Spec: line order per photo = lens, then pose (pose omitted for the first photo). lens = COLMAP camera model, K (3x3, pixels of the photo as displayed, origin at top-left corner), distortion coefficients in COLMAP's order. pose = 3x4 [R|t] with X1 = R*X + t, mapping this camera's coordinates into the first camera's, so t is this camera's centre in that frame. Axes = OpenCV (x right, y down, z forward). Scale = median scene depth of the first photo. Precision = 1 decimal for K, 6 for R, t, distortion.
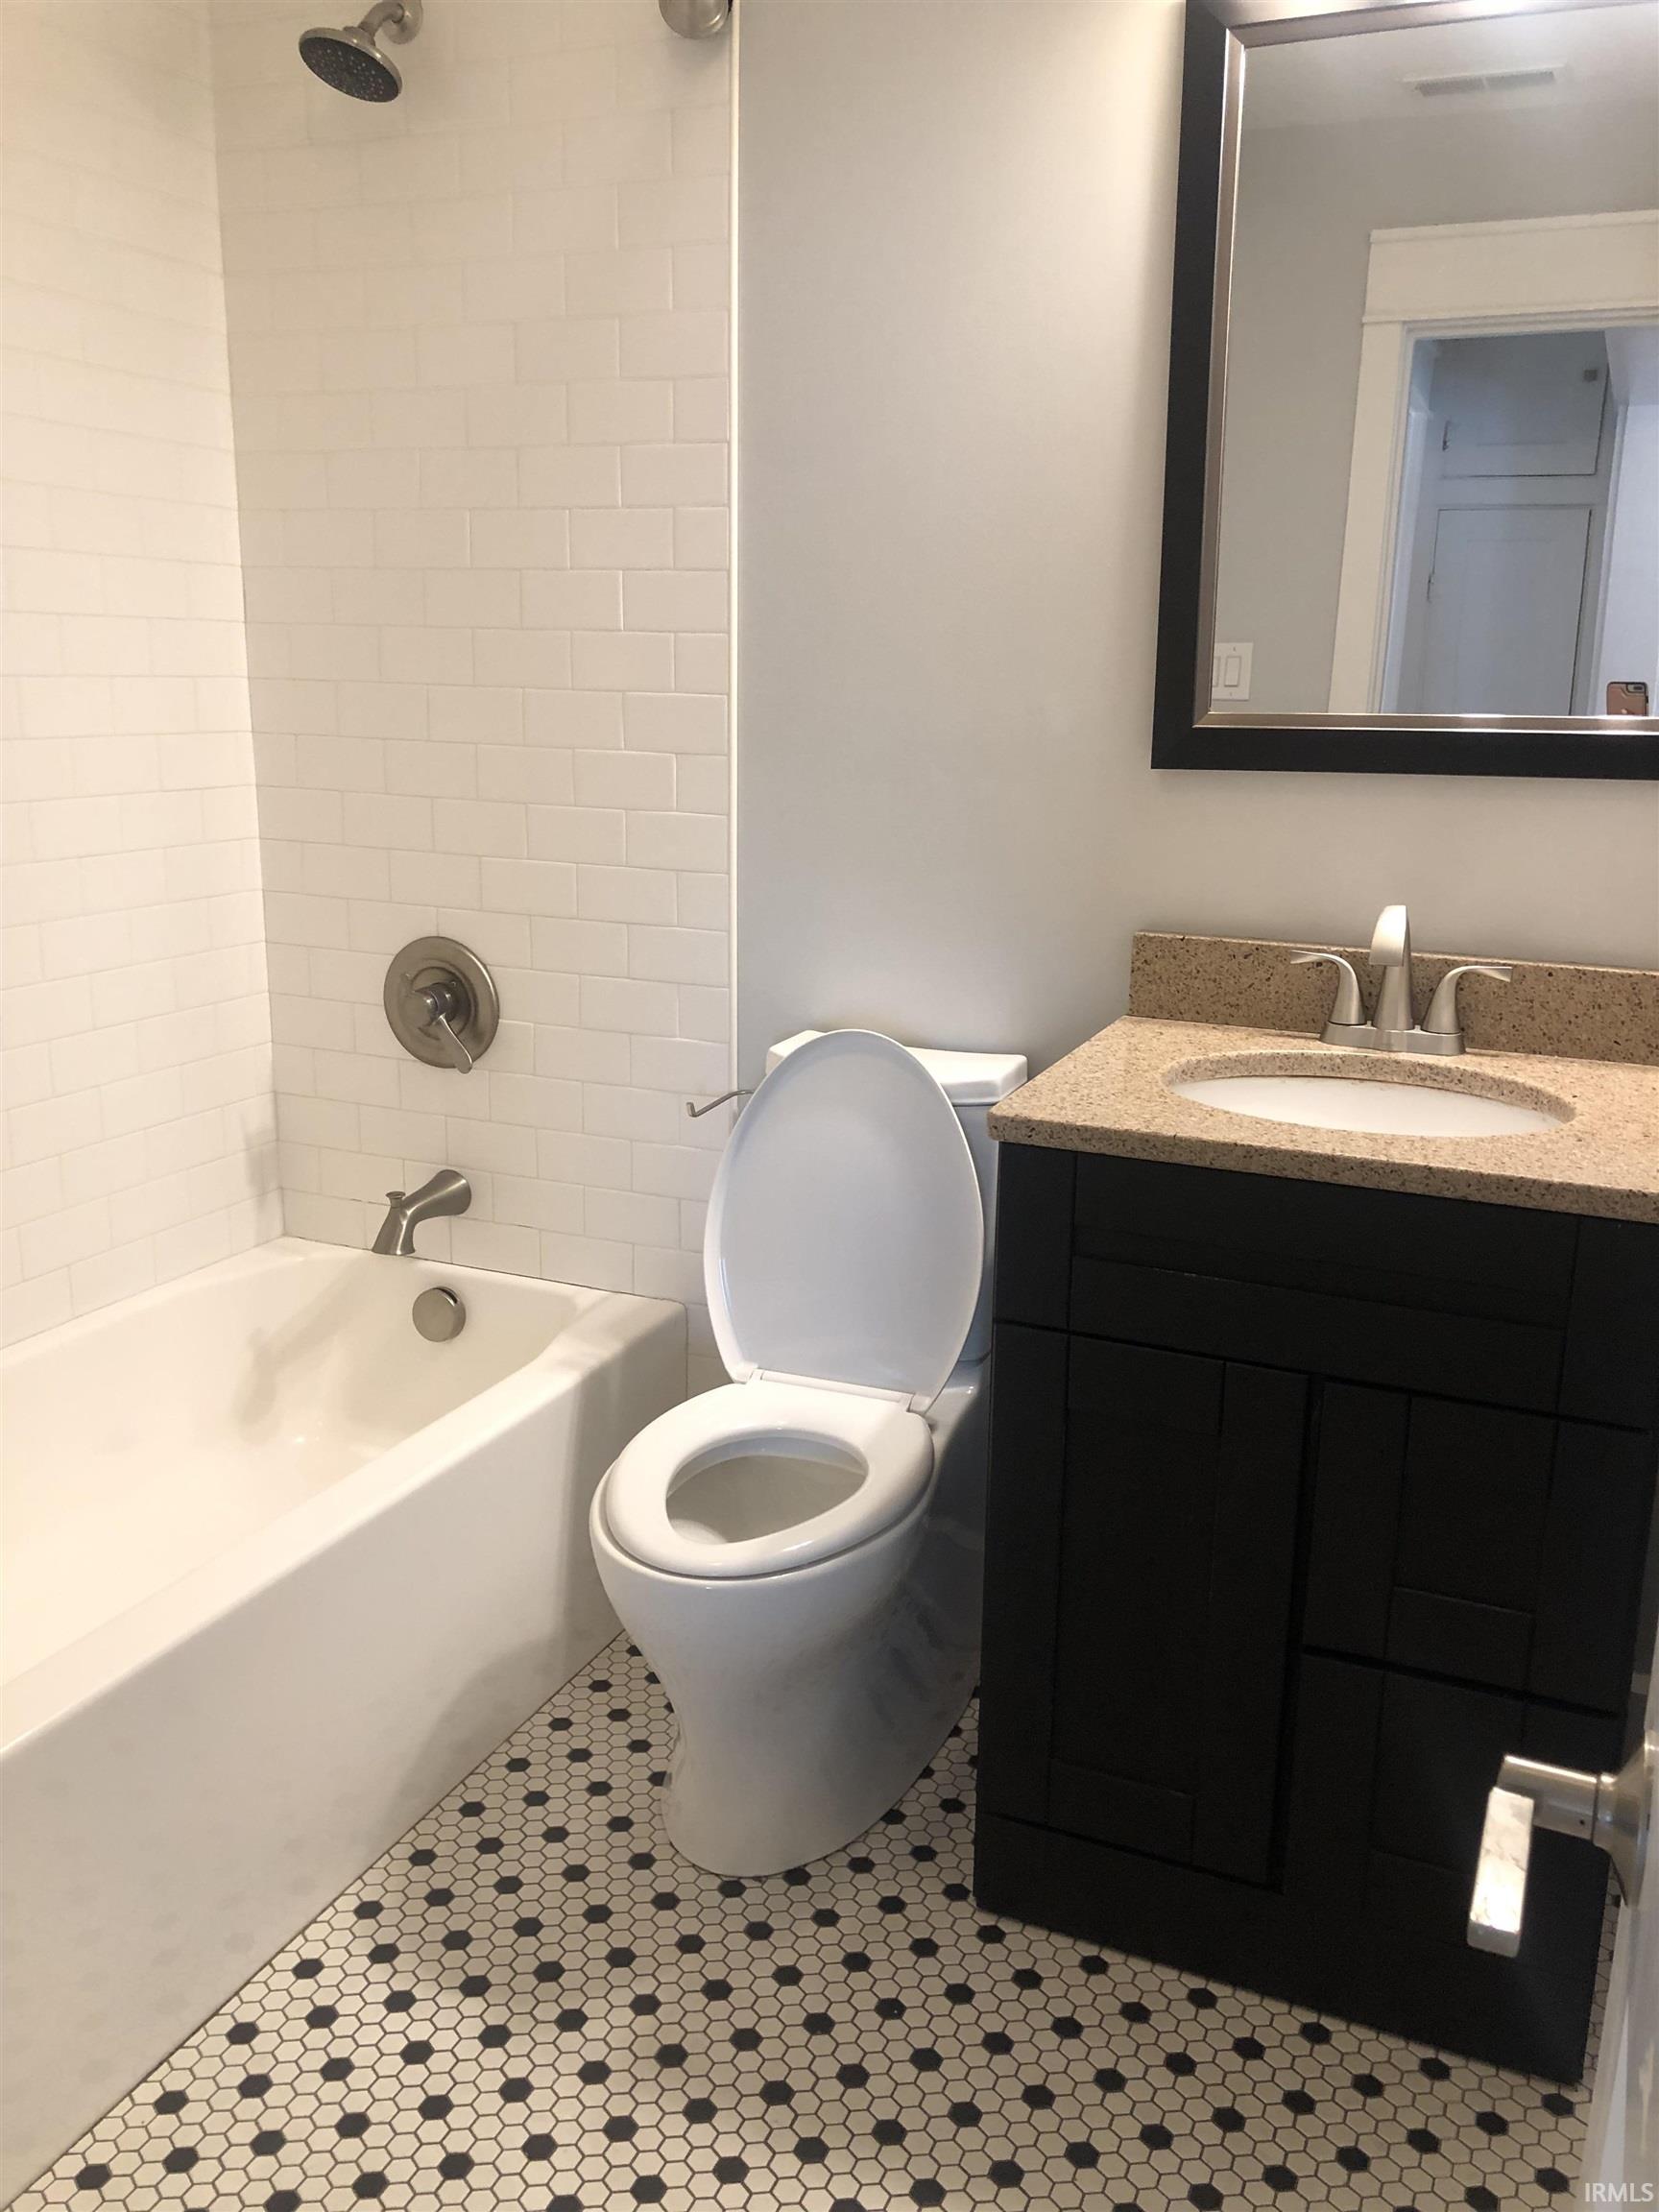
lens RADIAL K [[1809.3, 0, 854.1], [0, 1809.3, 1100.5], [0, 0, 1]] dist [-0.004450, -0.002363]
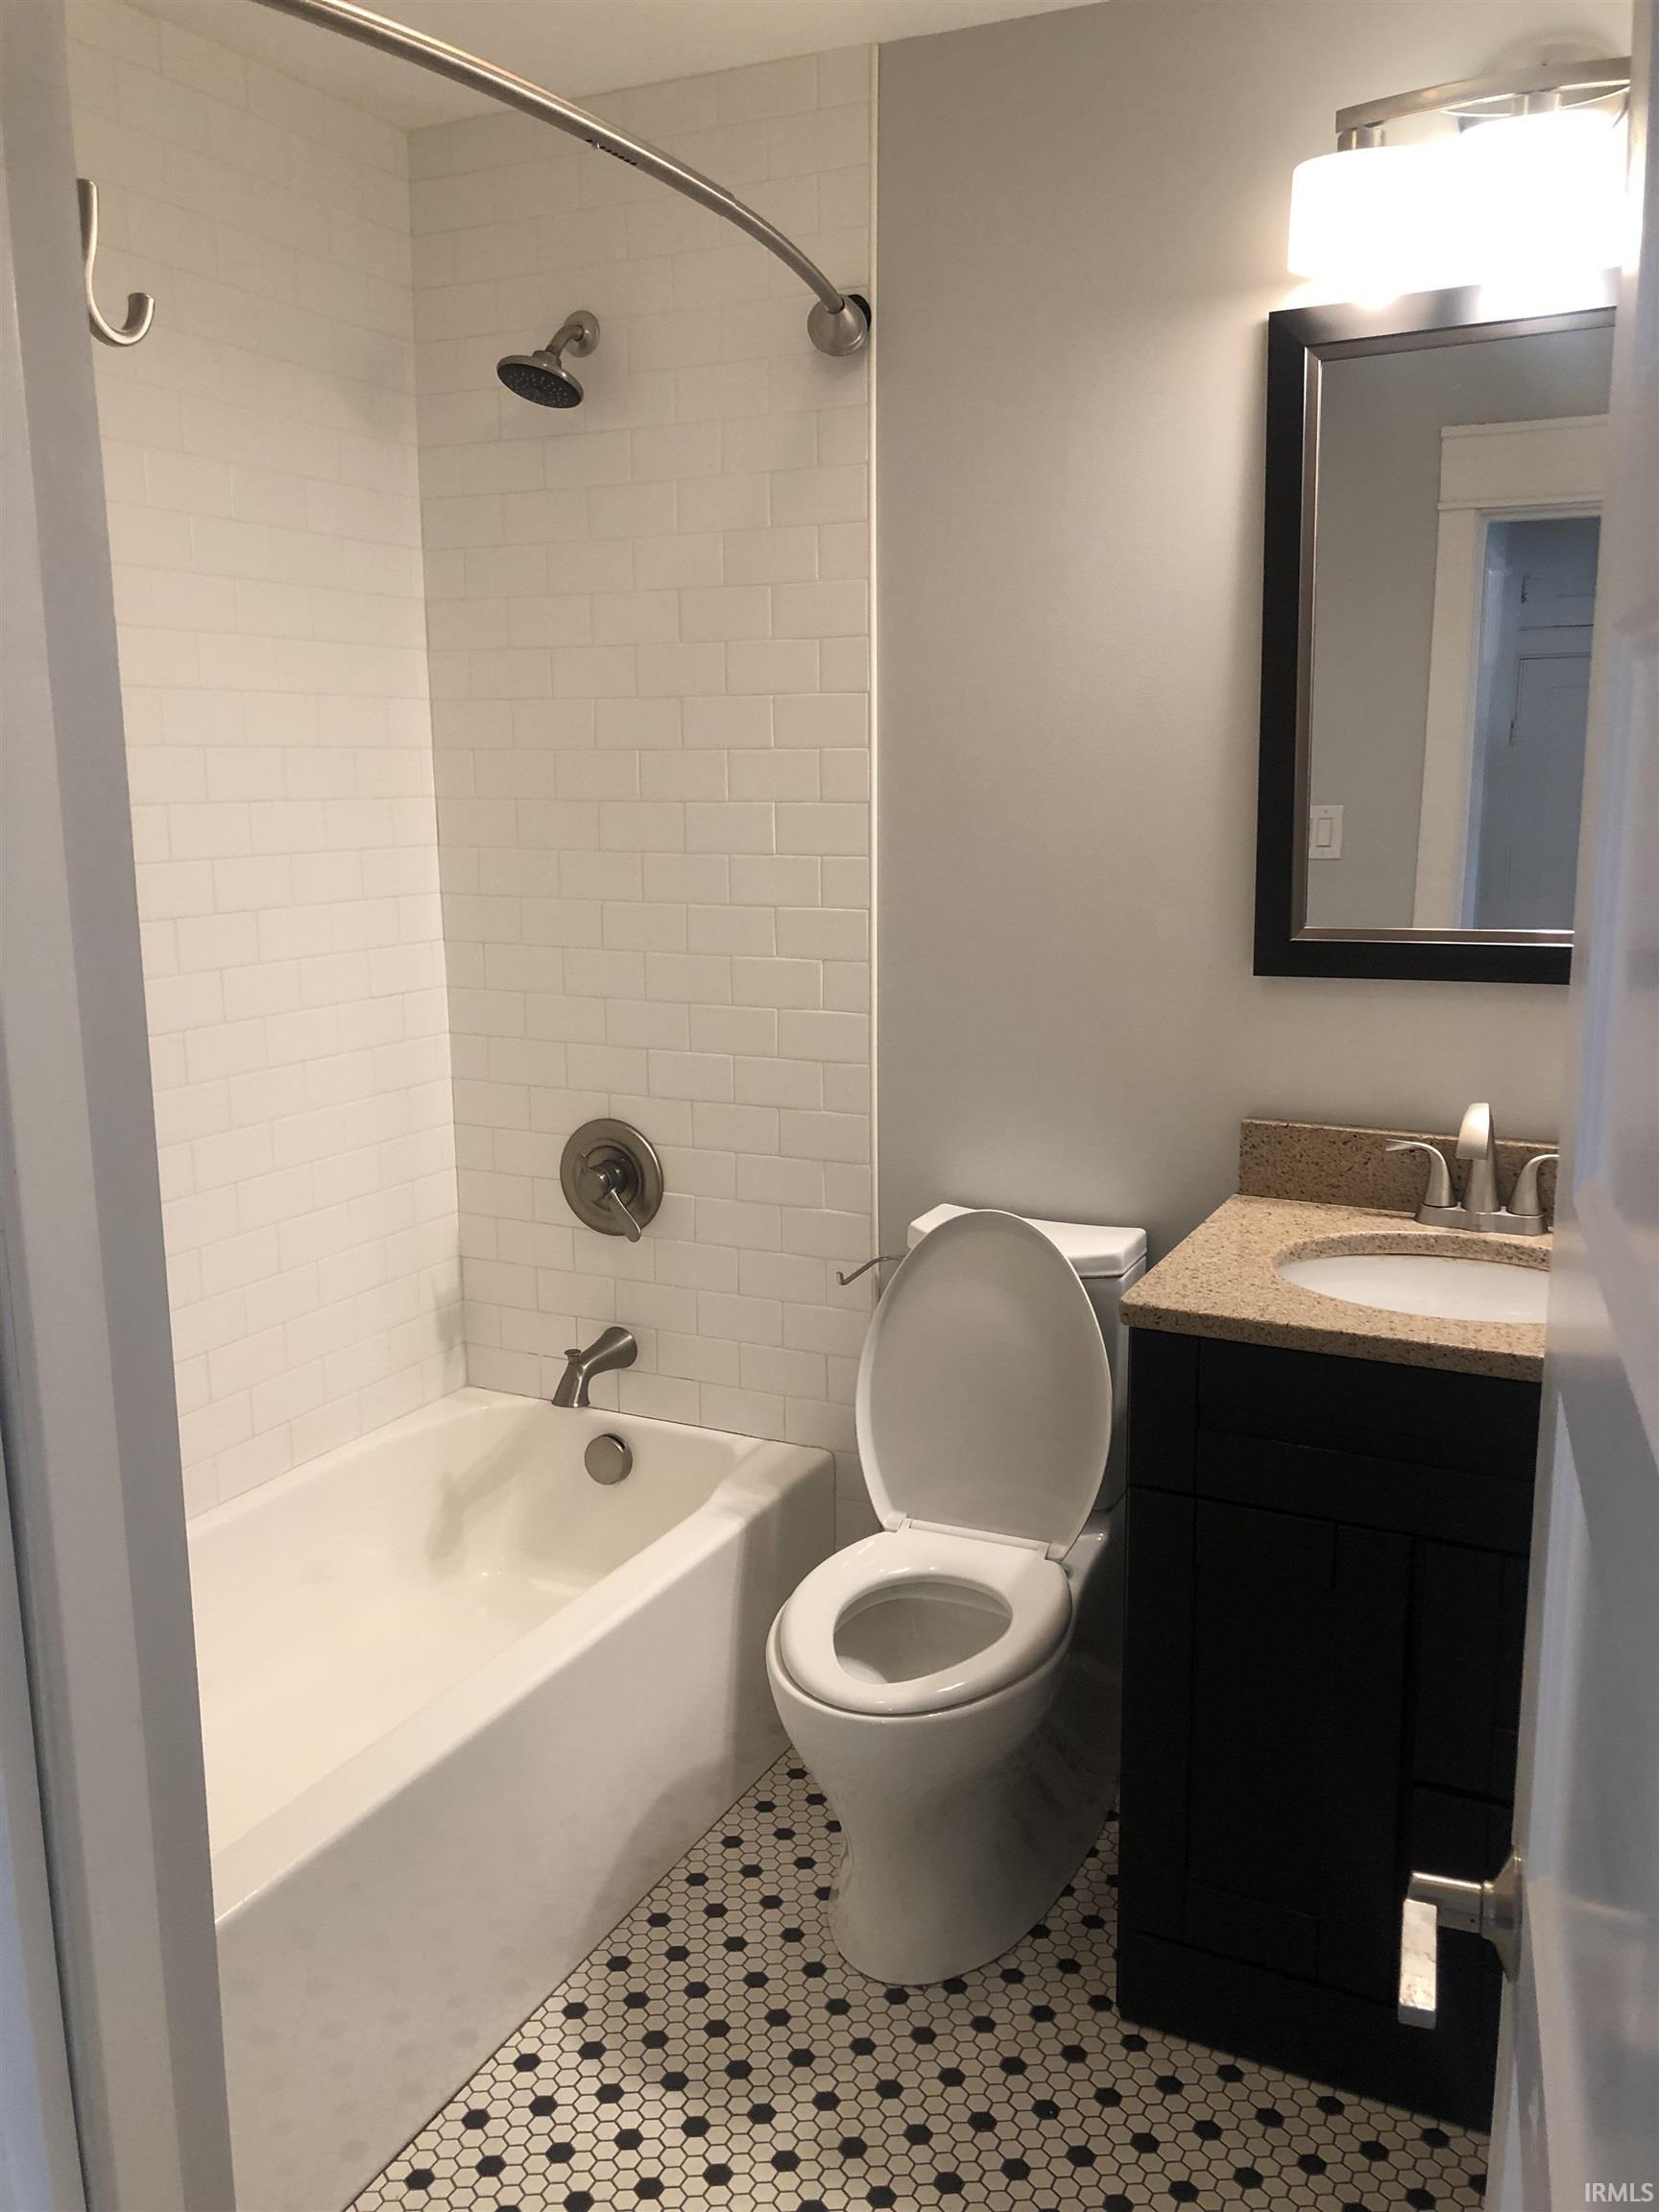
lens RADIAL K [[1770.4, 0, 840.1], [0, 1770.4, 1113.0], [0, 0, 1]] dist [-0.004915, 0.003908]
pose [[0.997818, -0.015393, -0.064207, -0.023756], [0.011805, 0.998368, -0.055881, -0.043558], [0.064962, 0.055001, 0.996371, -0.109996]]
